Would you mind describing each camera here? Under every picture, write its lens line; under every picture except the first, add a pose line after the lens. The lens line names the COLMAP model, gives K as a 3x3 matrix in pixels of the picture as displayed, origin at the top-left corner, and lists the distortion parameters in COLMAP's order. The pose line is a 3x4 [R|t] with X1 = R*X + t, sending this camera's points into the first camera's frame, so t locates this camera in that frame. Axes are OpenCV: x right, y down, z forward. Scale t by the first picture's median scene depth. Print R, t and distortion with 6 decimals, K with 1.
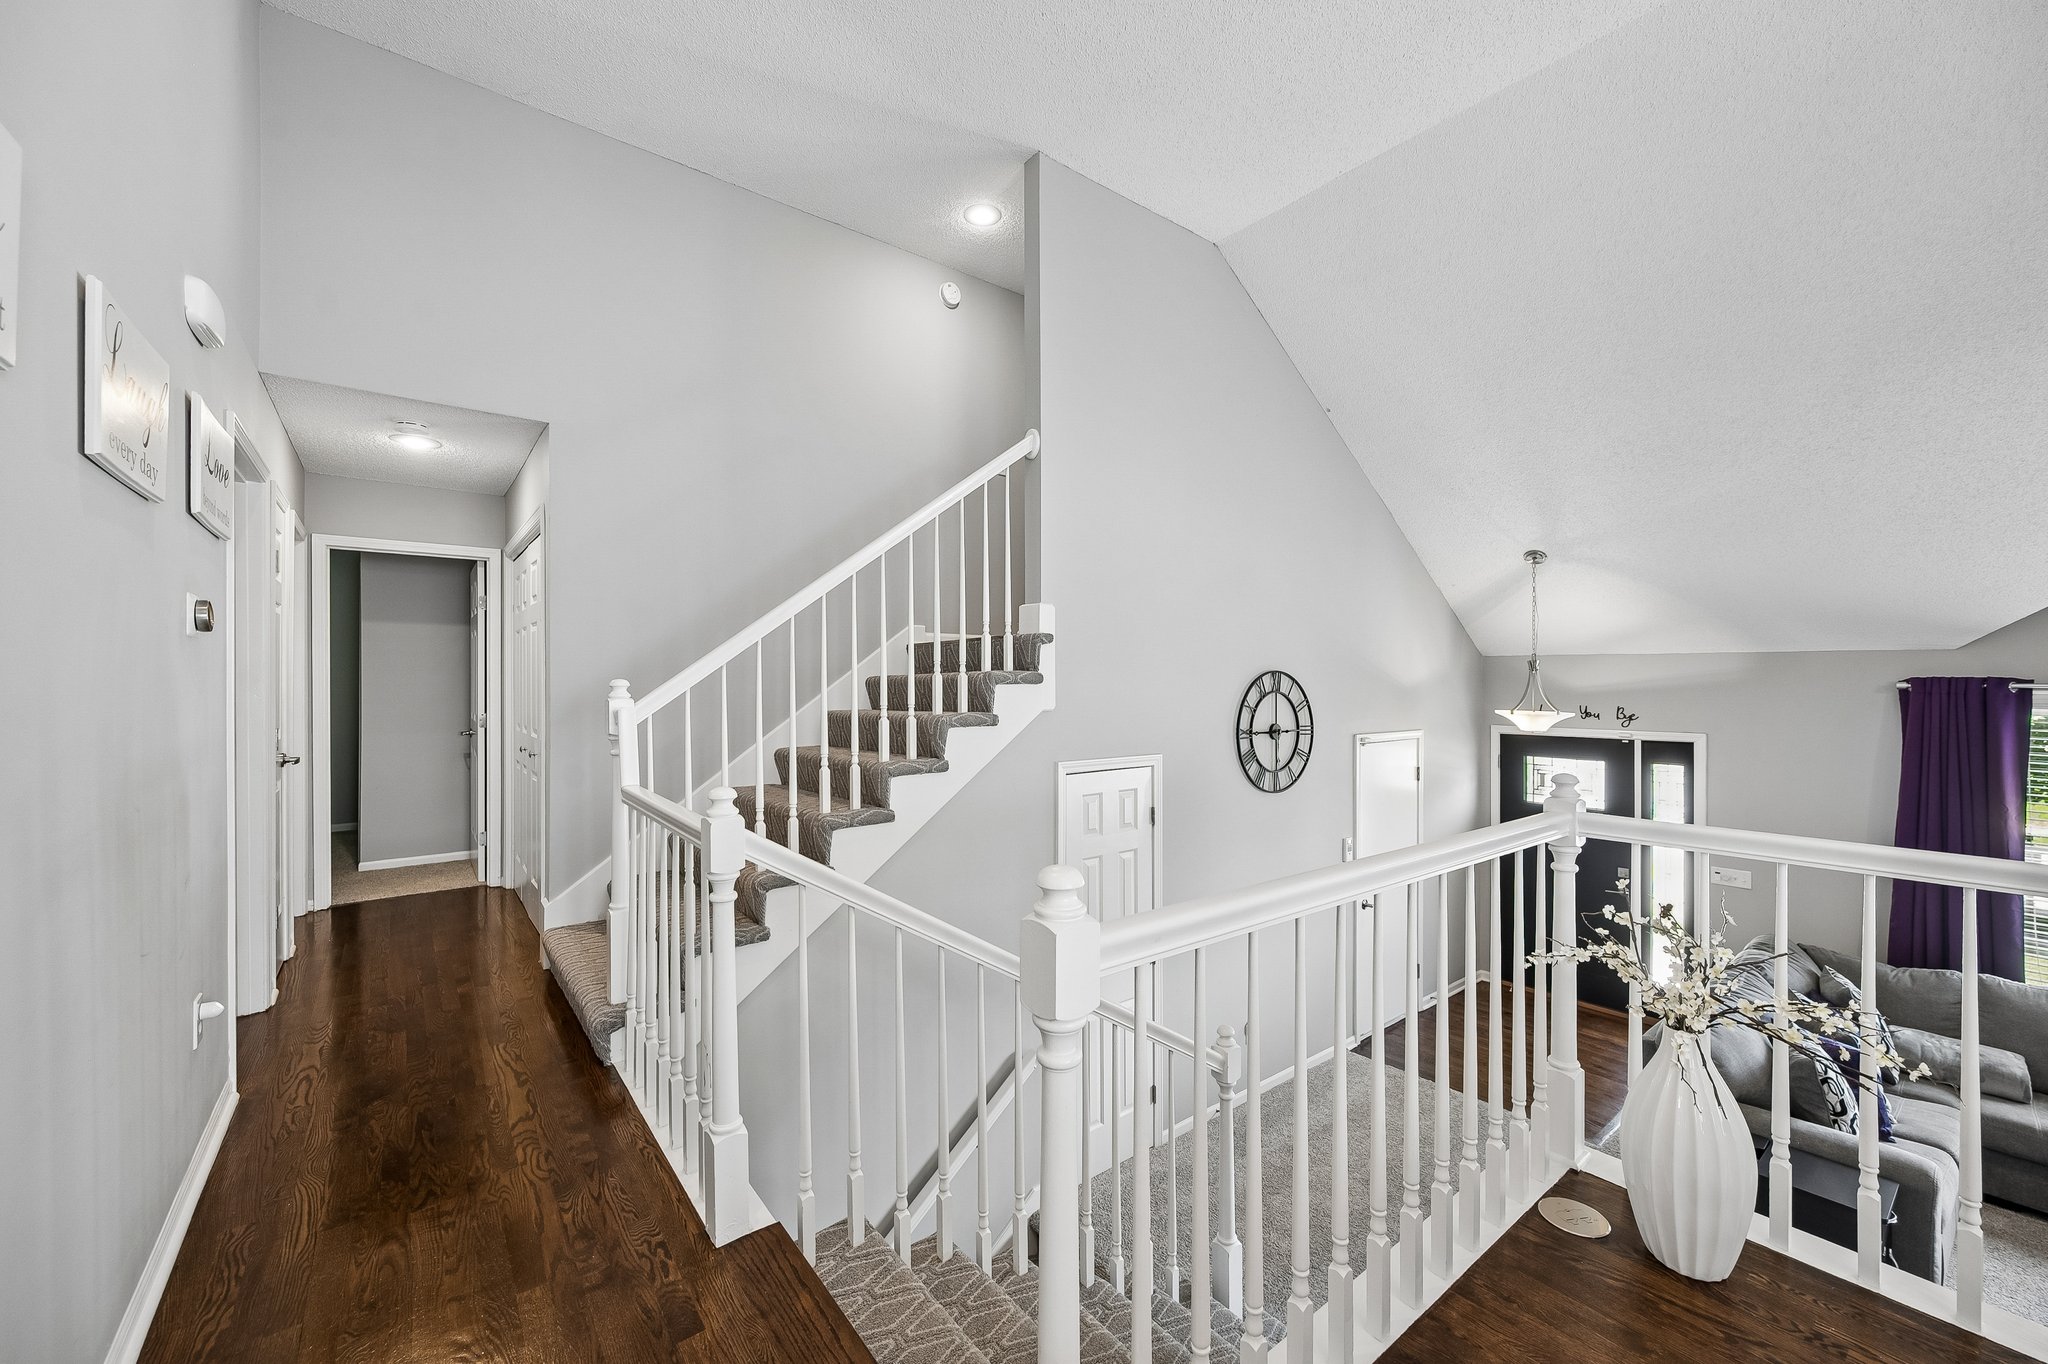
lens RADIAL K [[804.4, 0, 1024.0], [0, 804.4, 682.0], [0, 0, 1]] dist [0.000376, -0.000002]
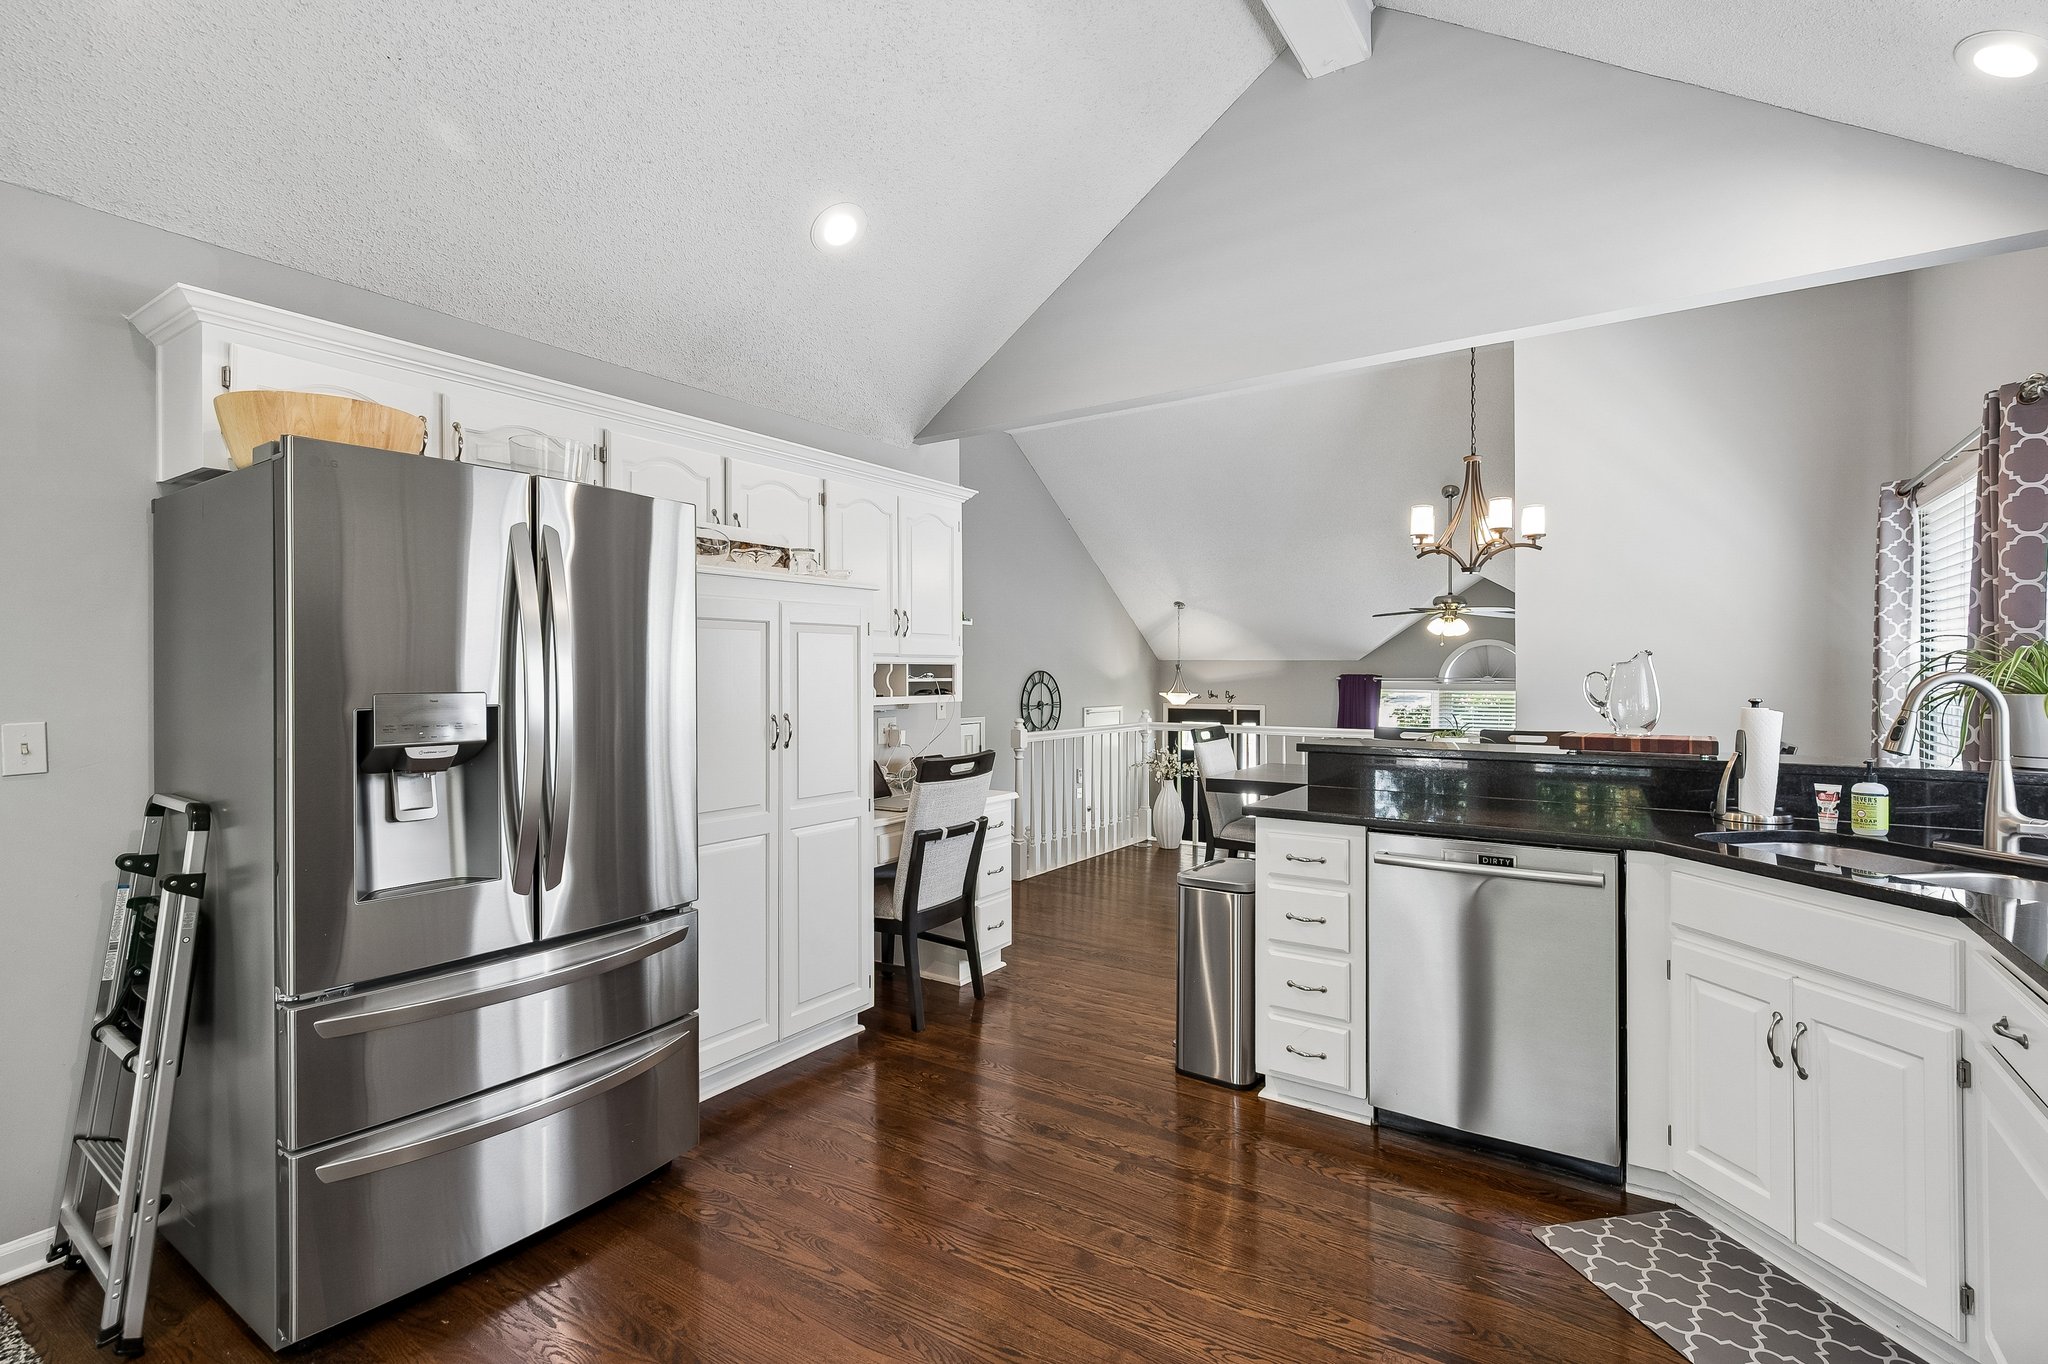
lens RADIAL K [[944.0, 0, 1024.0], [0, 944.0, 682.0], [0, 0, 1]] dist [-0.000396, -0.000054]
pose [[0.948979, -0.003455, 0.315319, -0.361916], [0.000404, 0.999952, 0.009742, -0.009092], [-0.315338, -0.009118, 0.948936, -0.917480]]
